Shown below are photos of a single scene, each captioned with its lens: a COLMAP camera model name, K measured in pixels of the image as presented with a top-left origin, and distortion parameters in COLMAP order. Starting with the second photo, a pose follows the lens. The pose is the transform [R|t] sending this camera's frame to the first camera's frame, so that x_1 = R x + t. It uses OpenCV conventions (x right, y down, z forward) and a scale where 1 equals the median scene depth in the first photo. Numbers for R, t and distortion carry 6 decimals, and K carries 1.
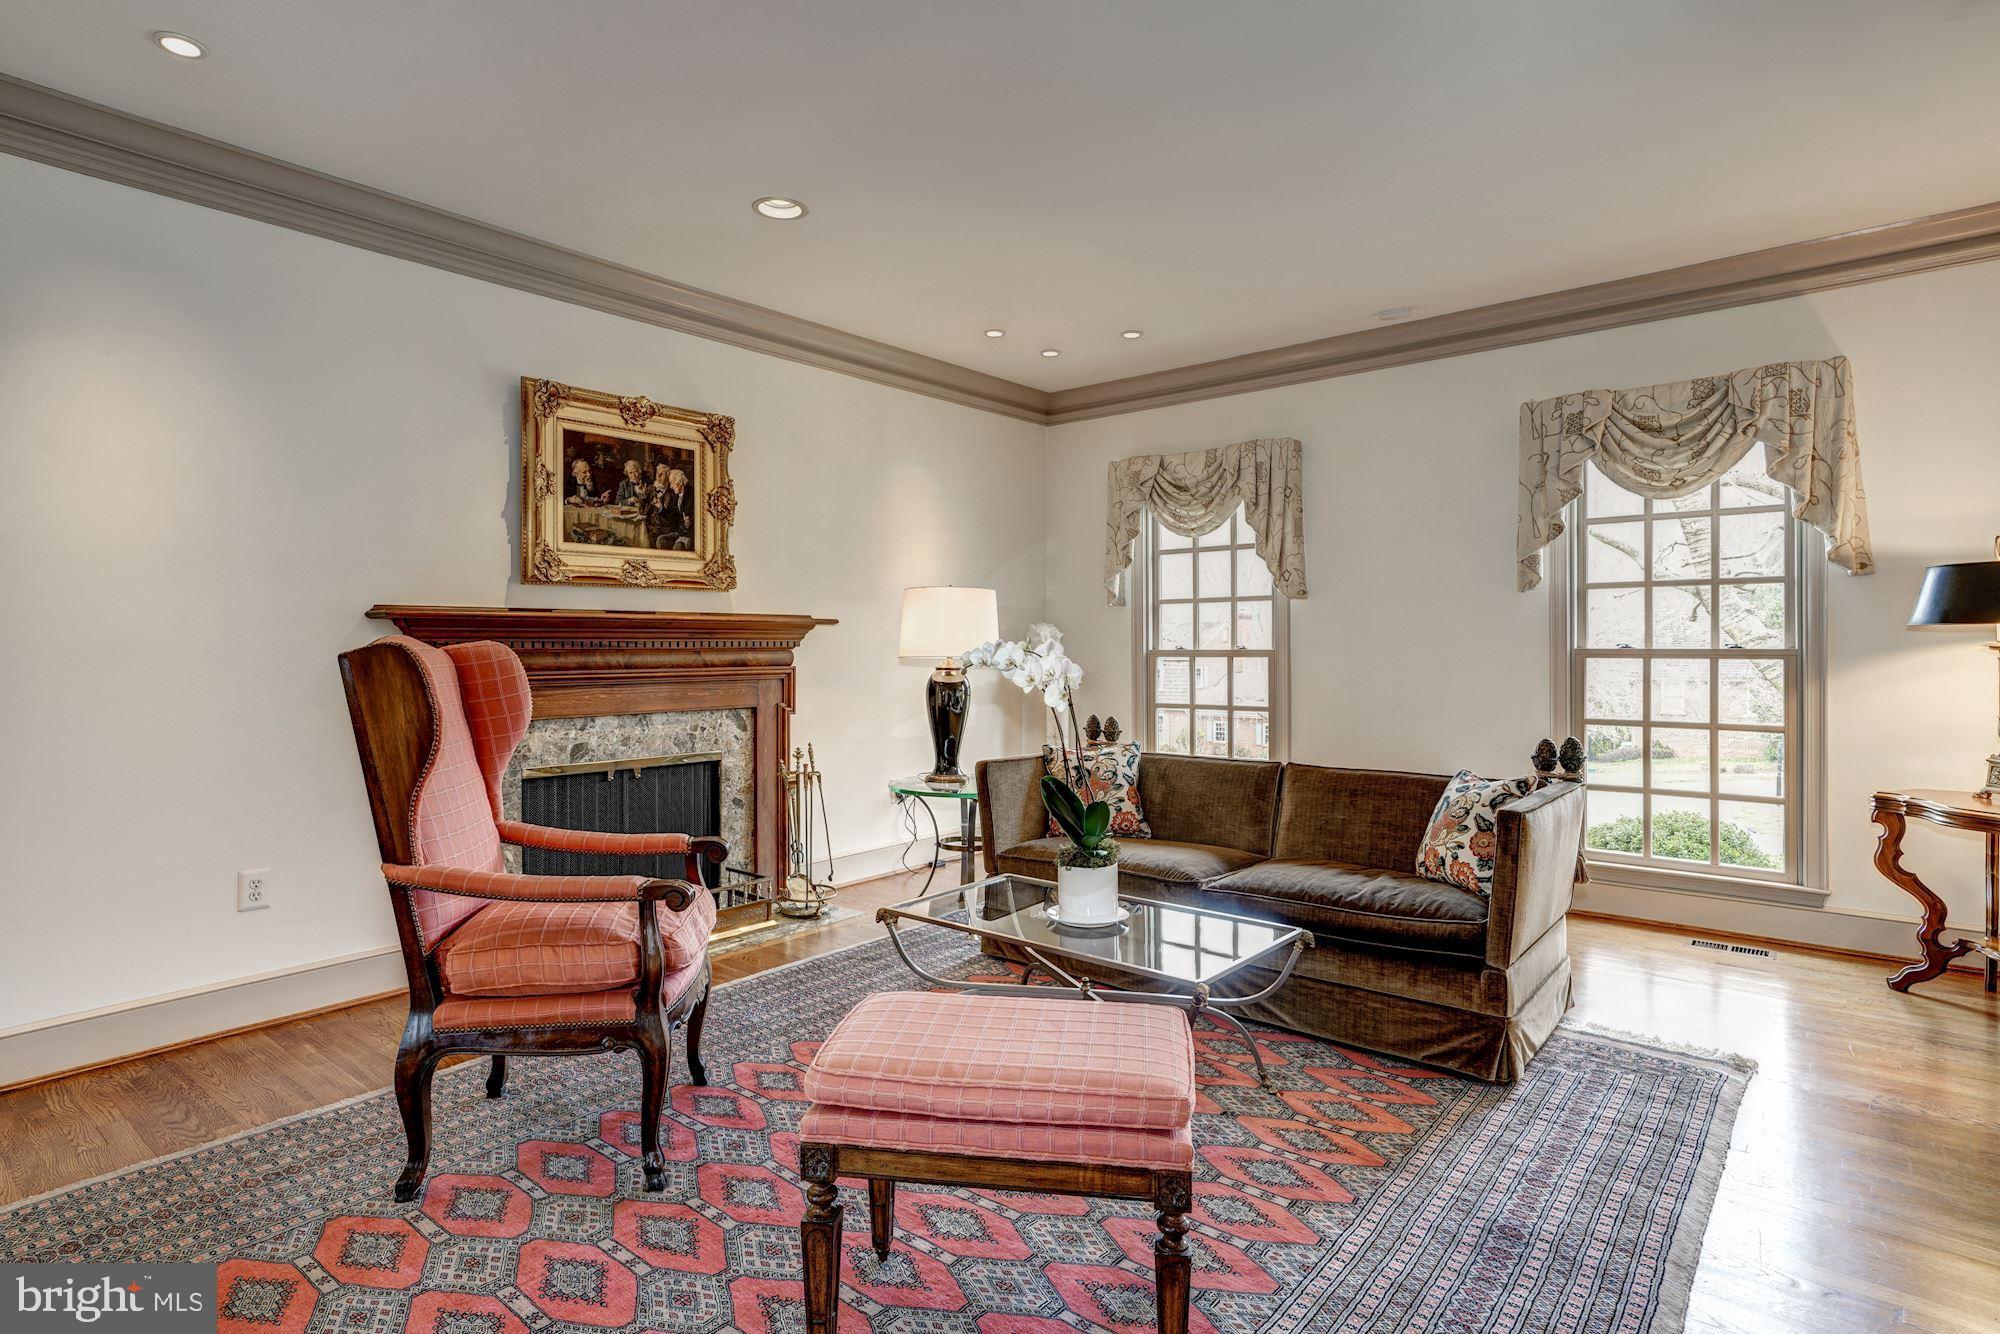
lens RADIAL K [[1018.1, 0, 1001.0], [0, 1018.1, 661.1], [0, 0, 1]] dist [-0.001262, -0.000046]
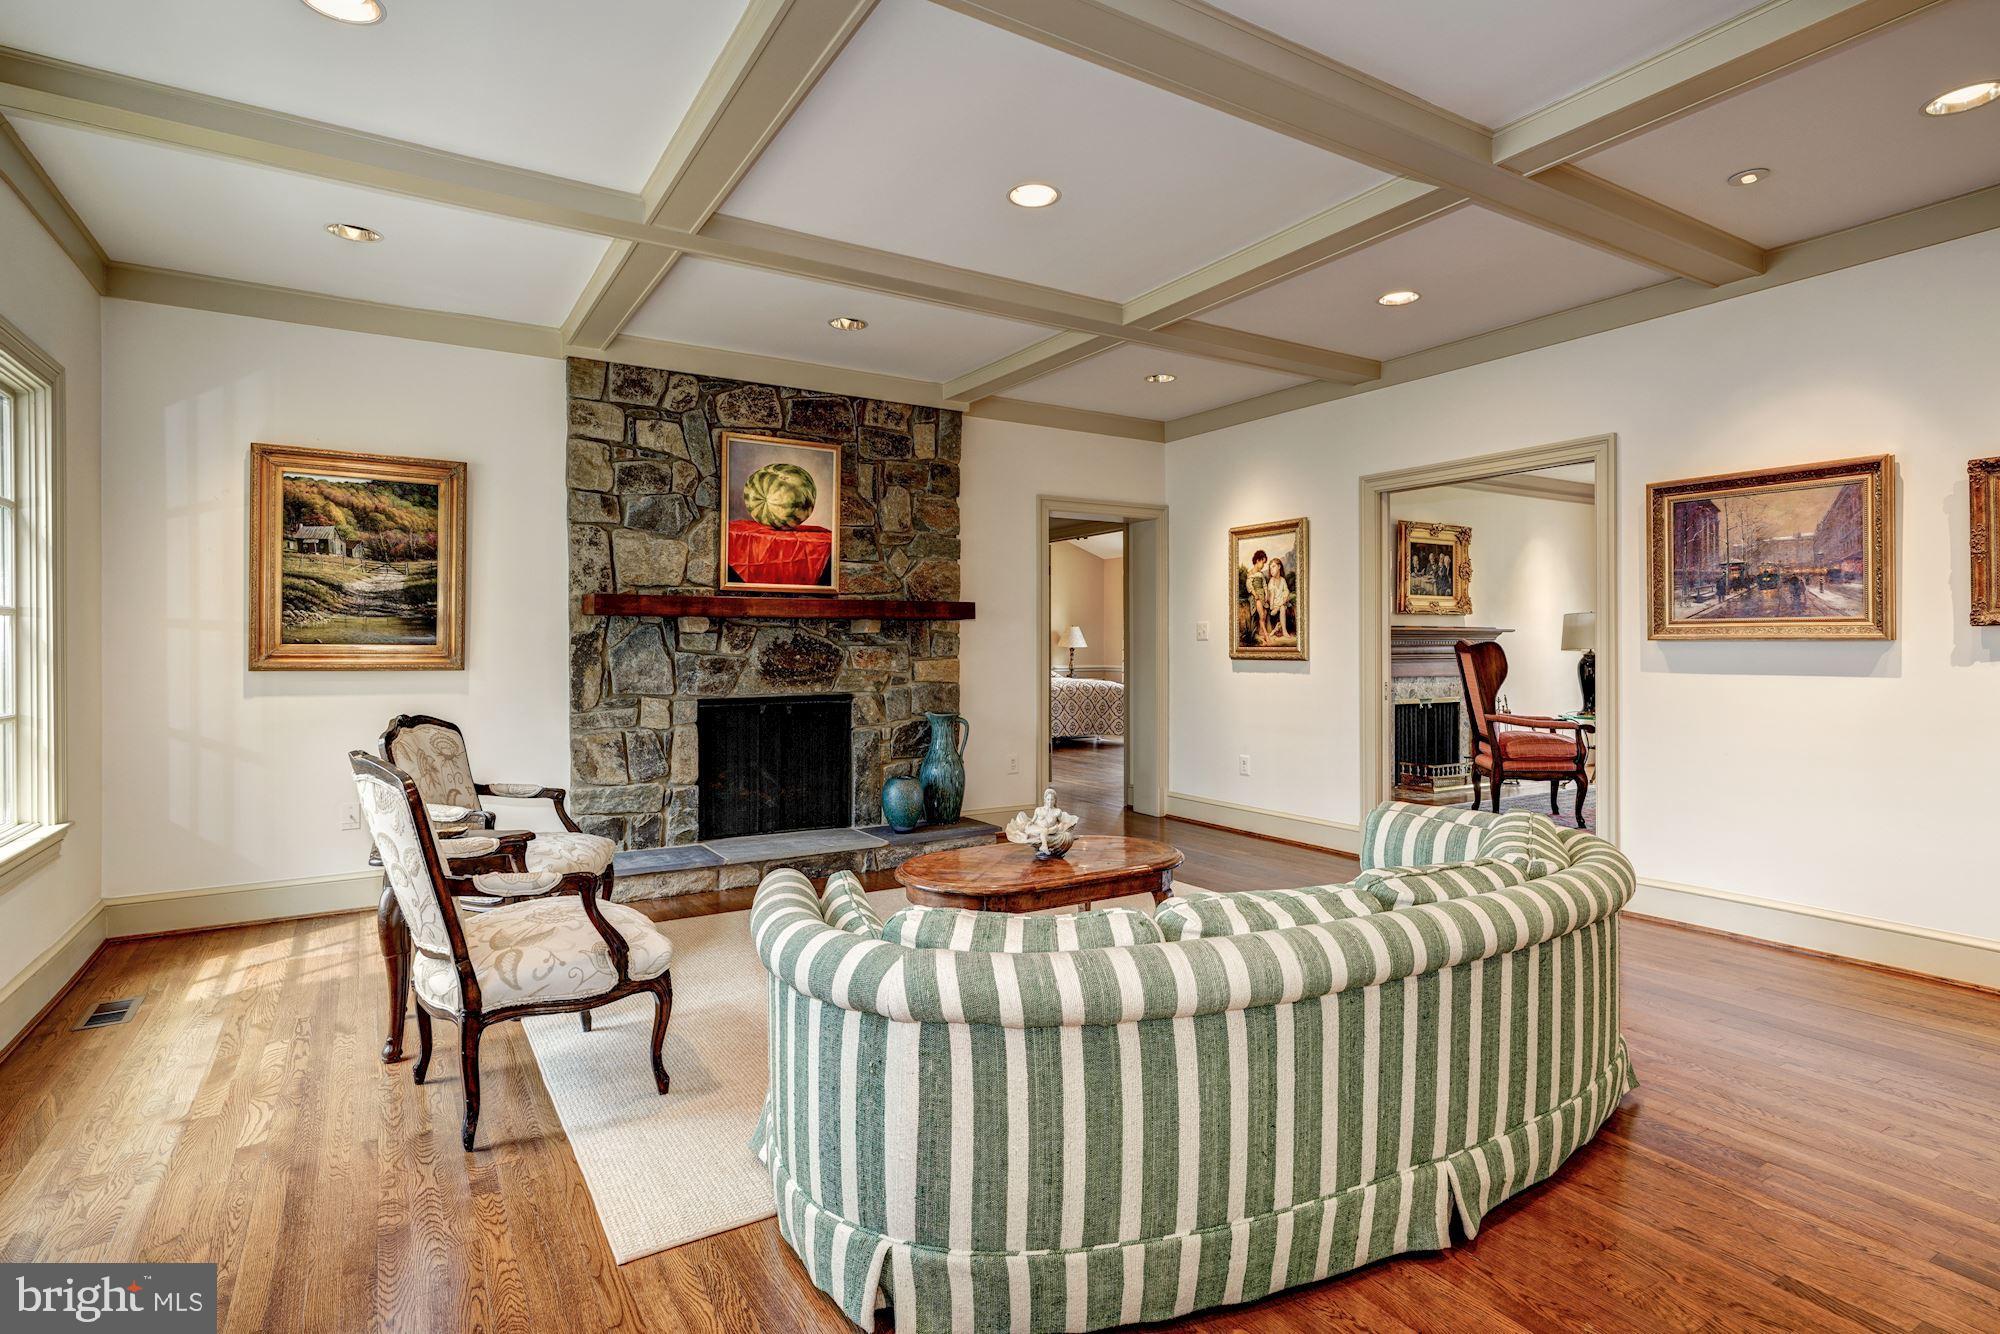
lens RADIAL K [[1018.1, 0, 1001.1], [0, 1018.1, 656.5], [0, 0, 1]] dist [-0.001262, -0.000046]
pose [[0.949312, 0.003360, -0.314319, -0.532389], [-0.004466, 0.999986, -0.002801, 0.021502], [0.314305, 0.004063, 0.949313, -1.213795]]
